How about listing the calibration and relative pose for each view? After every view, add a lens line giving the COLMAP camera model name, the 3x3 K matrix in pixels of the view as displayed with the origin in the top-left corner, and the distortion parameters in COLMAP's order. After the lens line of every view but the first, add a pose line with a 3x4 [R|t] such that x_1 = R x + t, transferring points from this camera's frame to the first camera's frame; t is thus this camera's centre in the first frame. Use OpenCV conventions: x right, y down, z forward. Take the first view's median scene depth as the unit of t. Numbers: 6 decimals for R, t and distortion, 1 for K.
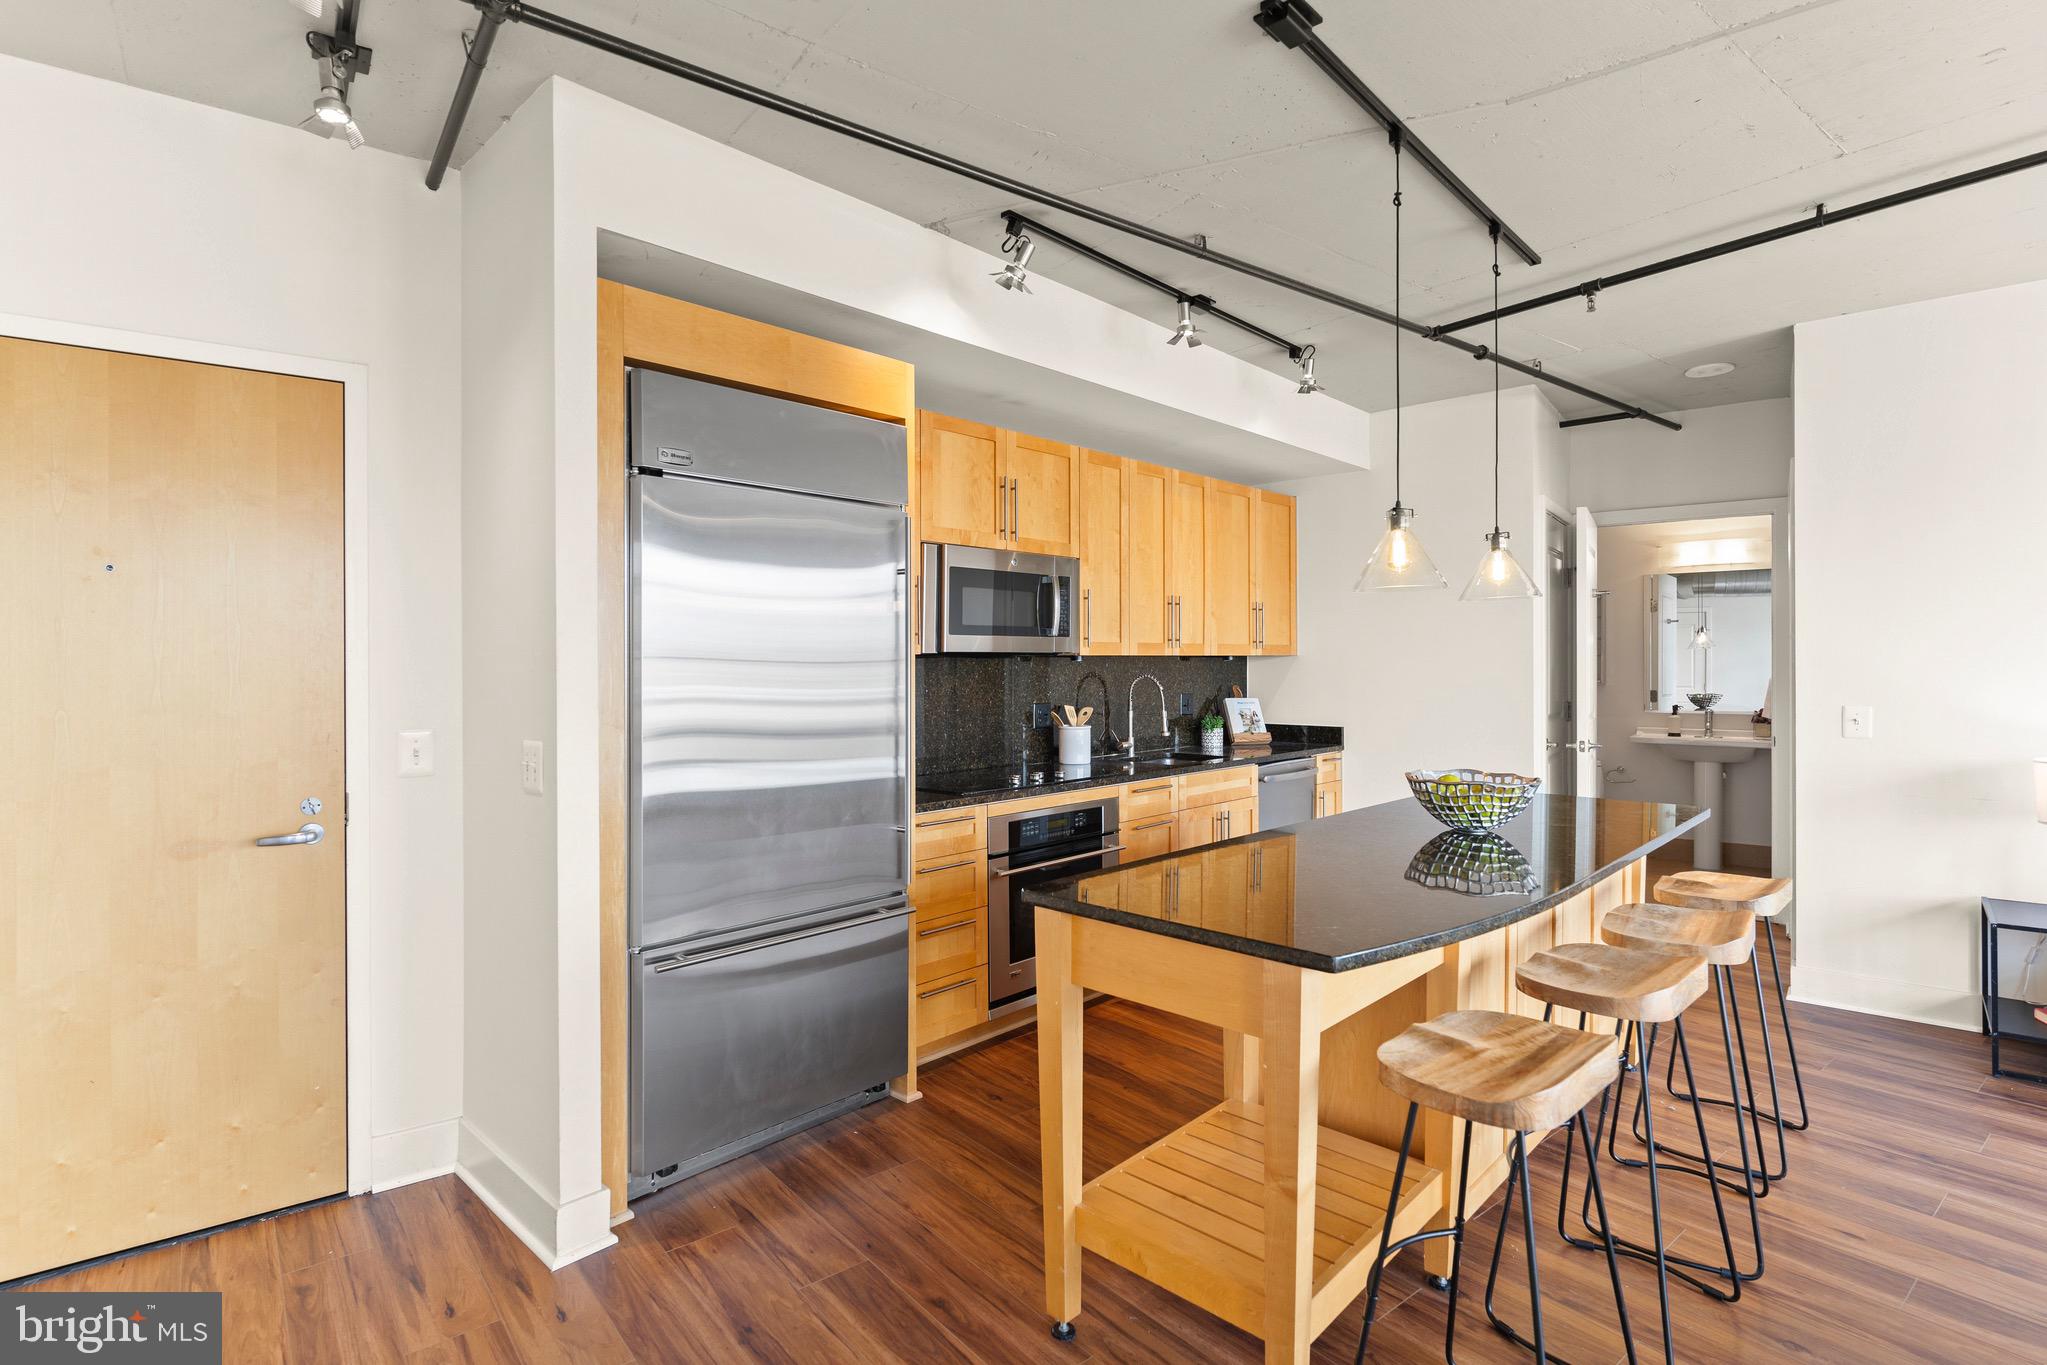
lens RADIAL K [[1007.1, 0, 1016.9], [0, 1007.1, 674.4], [0, 0, 1]] dist [-0.003902, 0.000564]
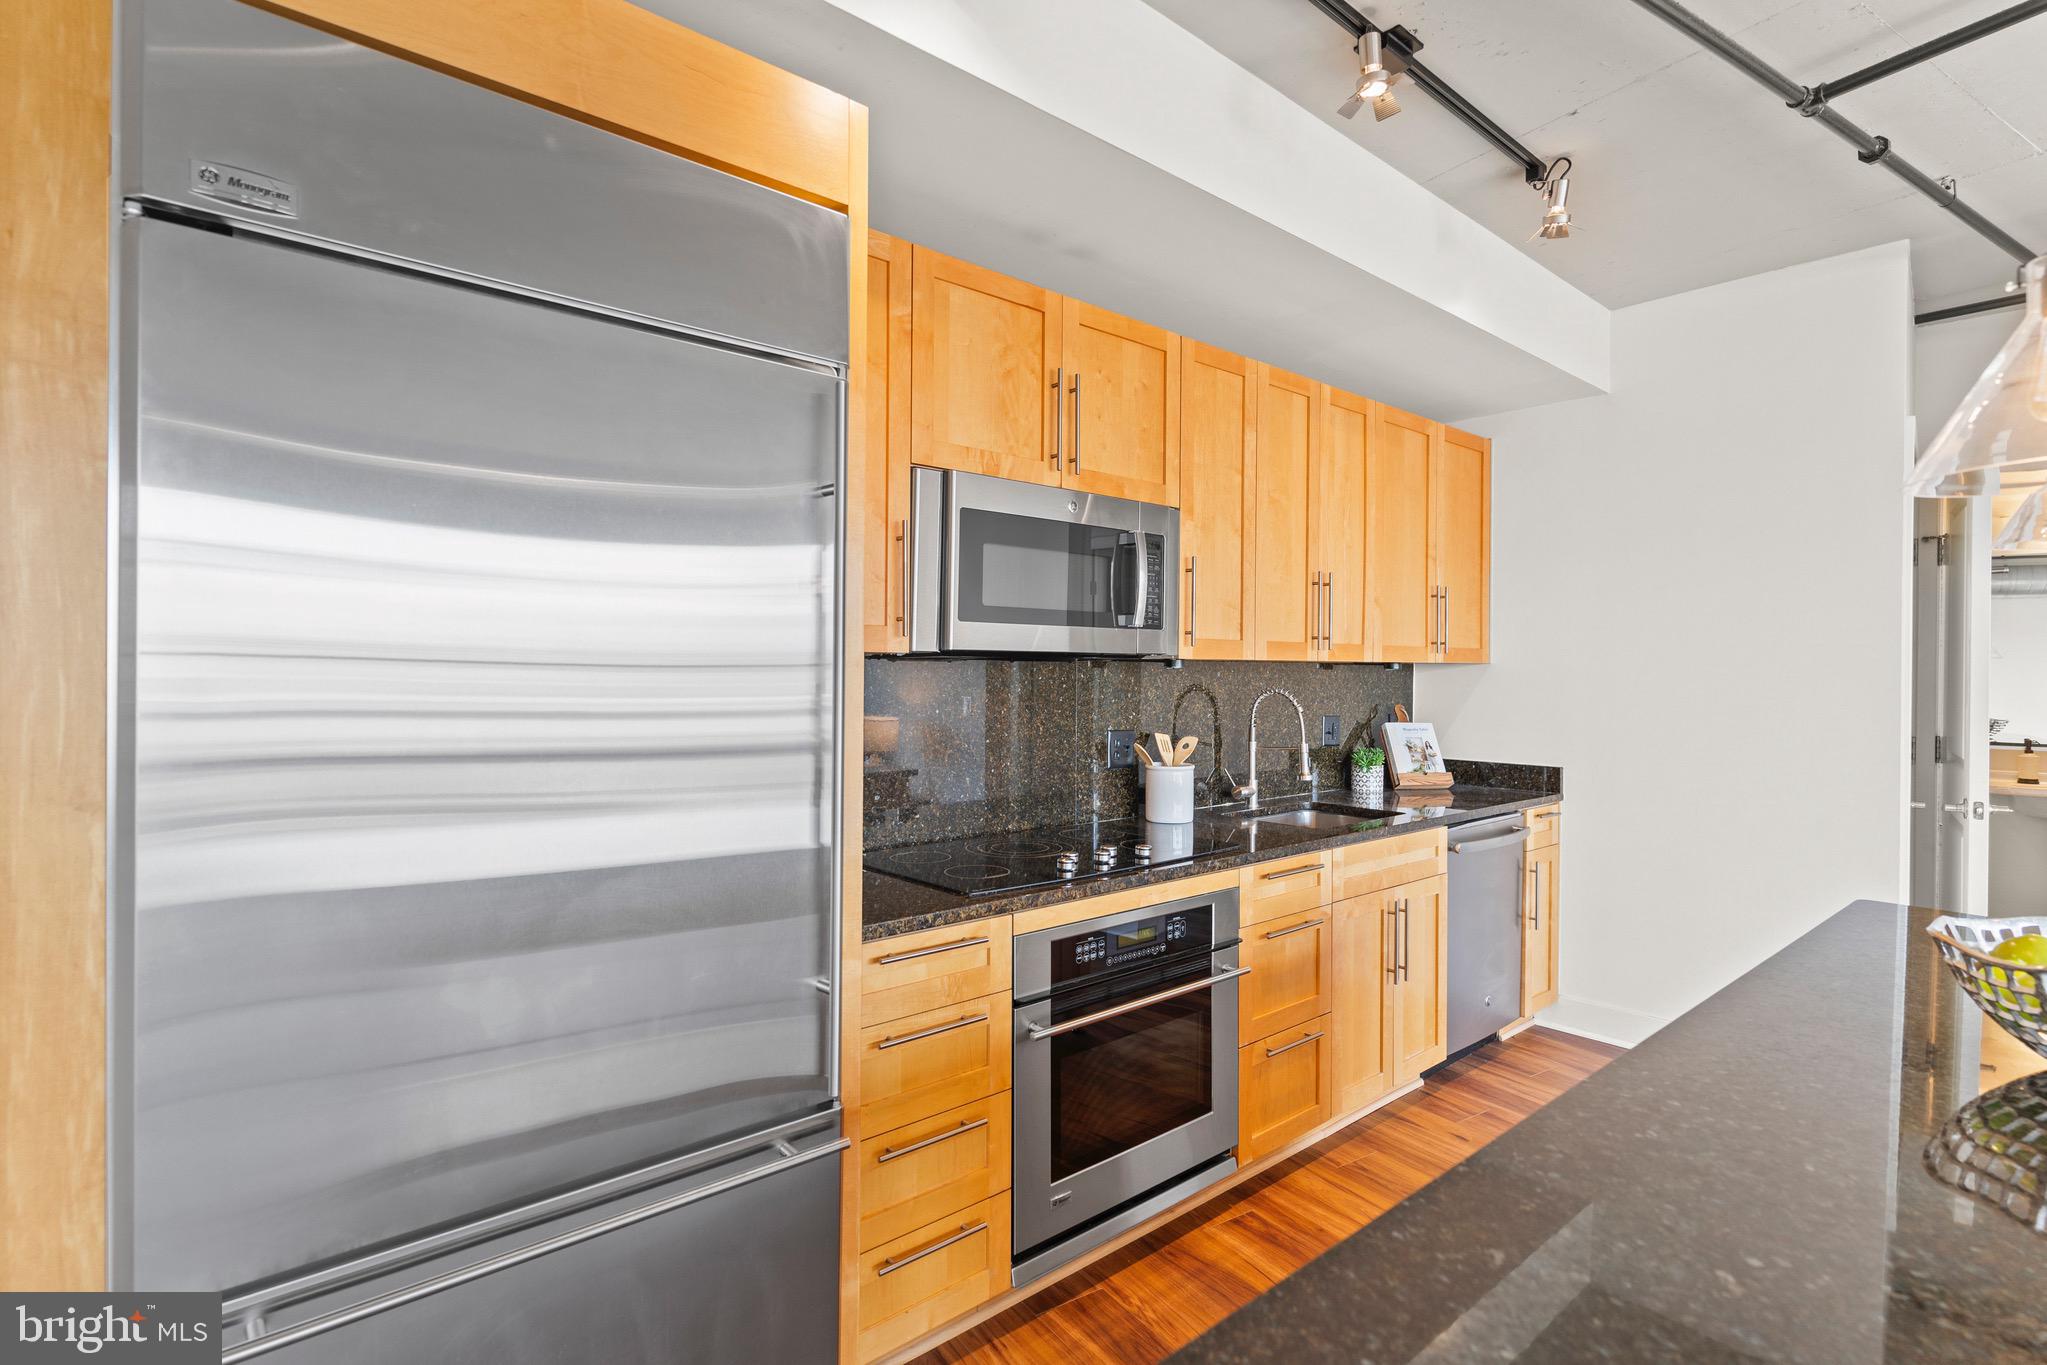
lens RADIAL K [[1007.1, 0, 1016.9], [0, 1007.1, 674.4], [0, 0, 1]] dist [-0.003902, 0.000564]
pose [[0.995067, 0.011118, -0.098582, 0.023006], [-0.011813, 0.999909, -0.006474, -0.003522], [0.098501, 0.007606, 0.995108, 0.345477]]
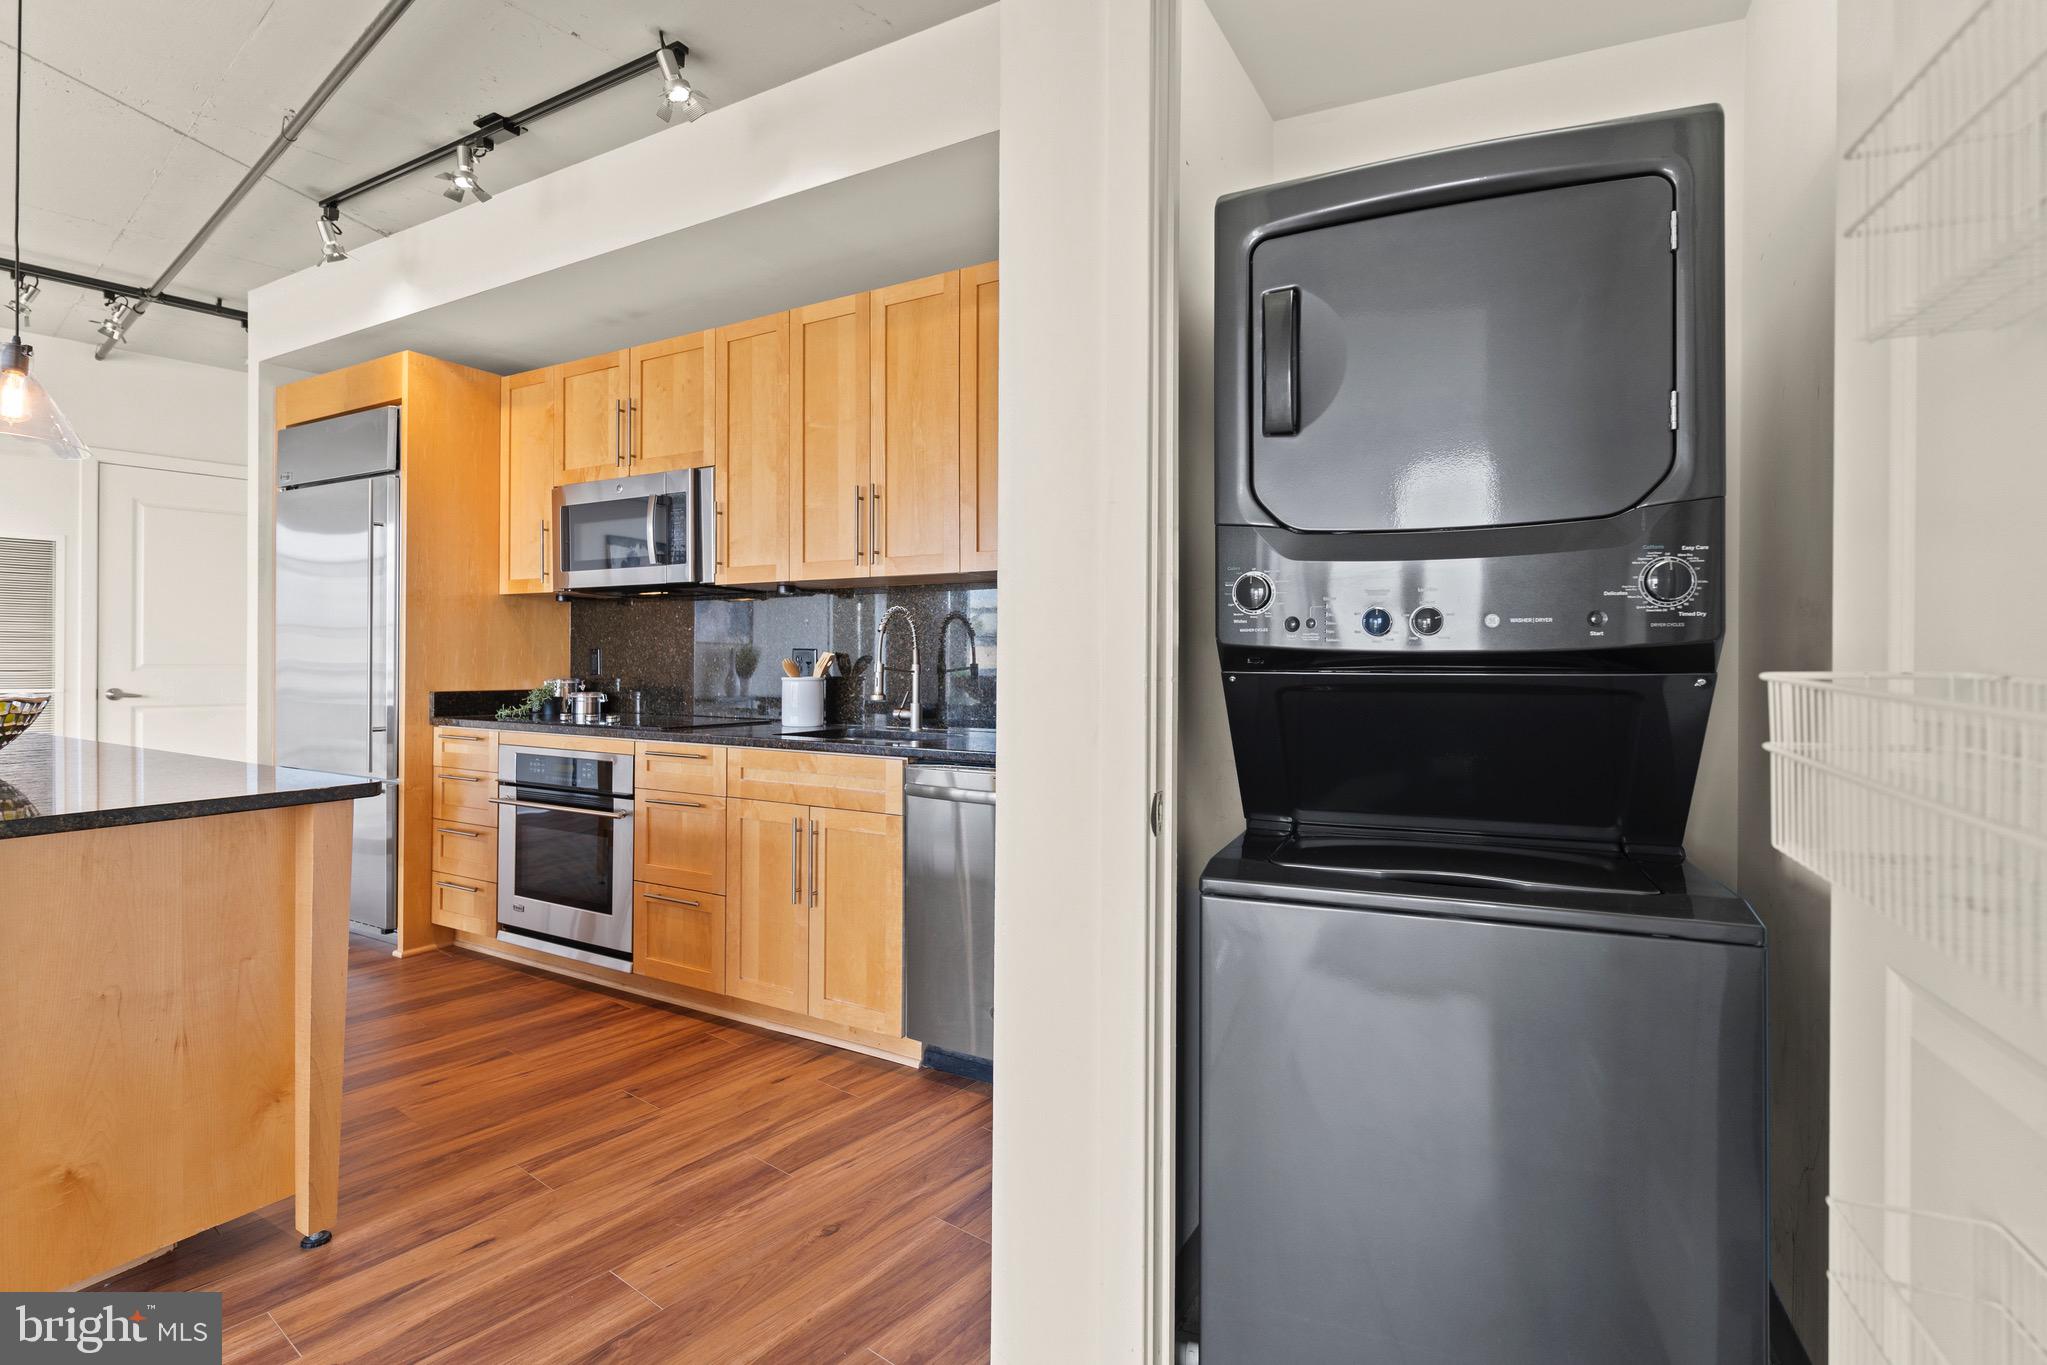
lens RADIAL K [[983.3, 0, 1015.8], [0, 983.3, 660.9], [0, 0, 1]] dist [0.003275, -0.001053]
pose [[0.221520, 0.005842, -0.975138, 0.879570], [-0.018438, 0.999828, 0.001801, 0.036281], [0.974982, 0.017581, 0.221589, 1.052154]]
